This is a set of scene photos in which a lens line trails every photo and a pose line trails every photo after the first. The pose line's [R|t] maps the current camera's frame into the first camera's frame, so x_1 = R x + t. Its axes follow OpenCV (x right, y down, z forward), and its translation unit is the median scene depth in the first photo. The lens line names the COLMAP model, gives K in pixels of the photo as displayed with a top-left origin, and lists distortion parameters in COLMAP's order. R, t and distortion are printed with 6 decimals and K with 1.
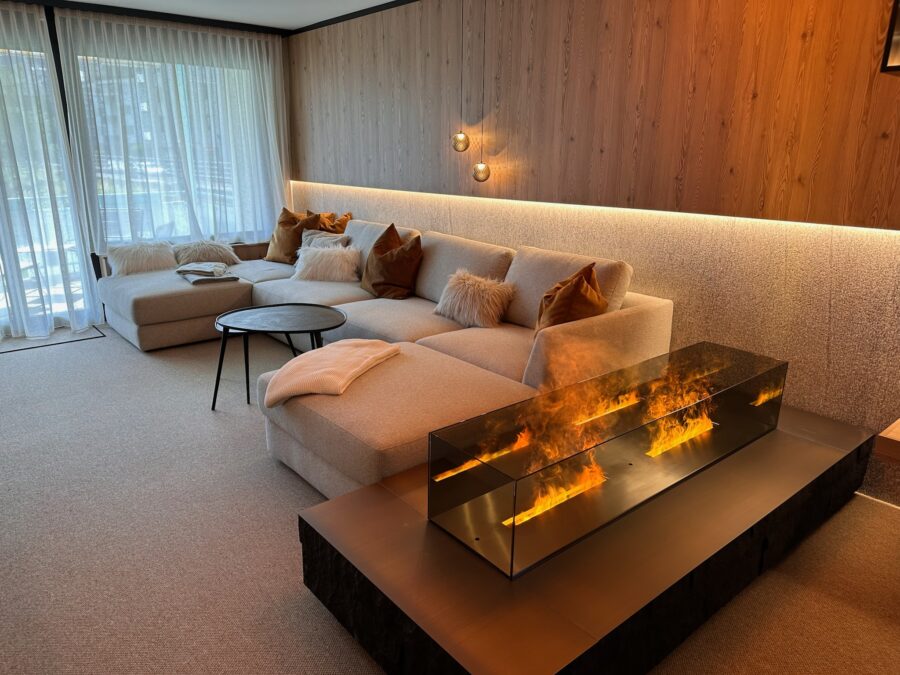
lens RADIAL K [[635.4, 0, 450.8], [0, 635.4, 341.1], [0, 0, 1]] dist [0.003317, -0.003765]
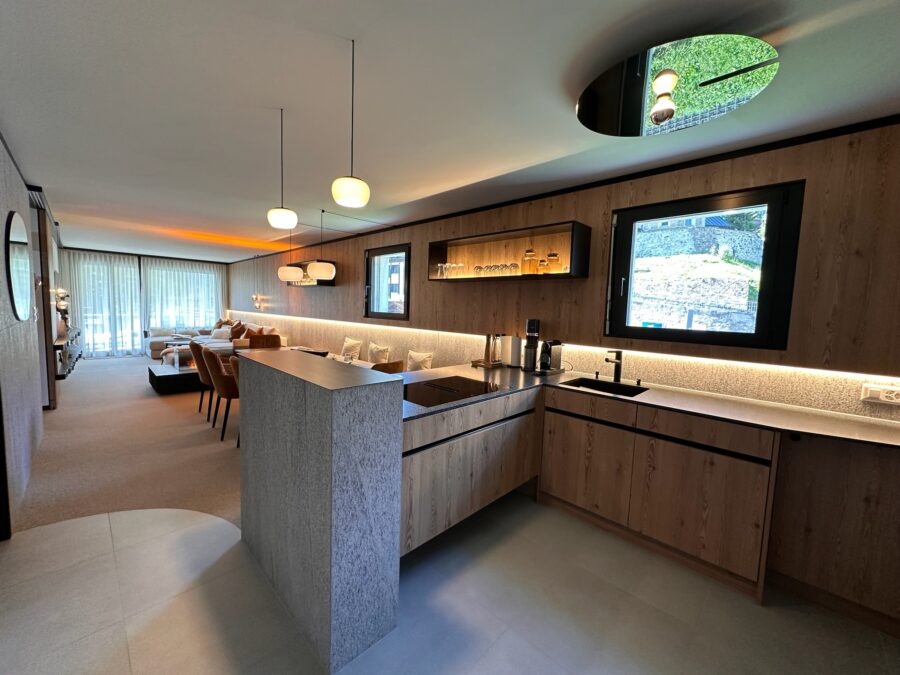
lens RADIAL K [[353.9, 0, 442.7], [0, 353.9, 332.4], [0, 0, 1]] dist [0.001461, 0.000188]
pose [[0.995895, 0.014818, 0.089291, 1.310225], [0.004499, 0.977185, -0.212344, 0.440154], [-0.090400, 0.211874, 0.973107, -1.442400]]
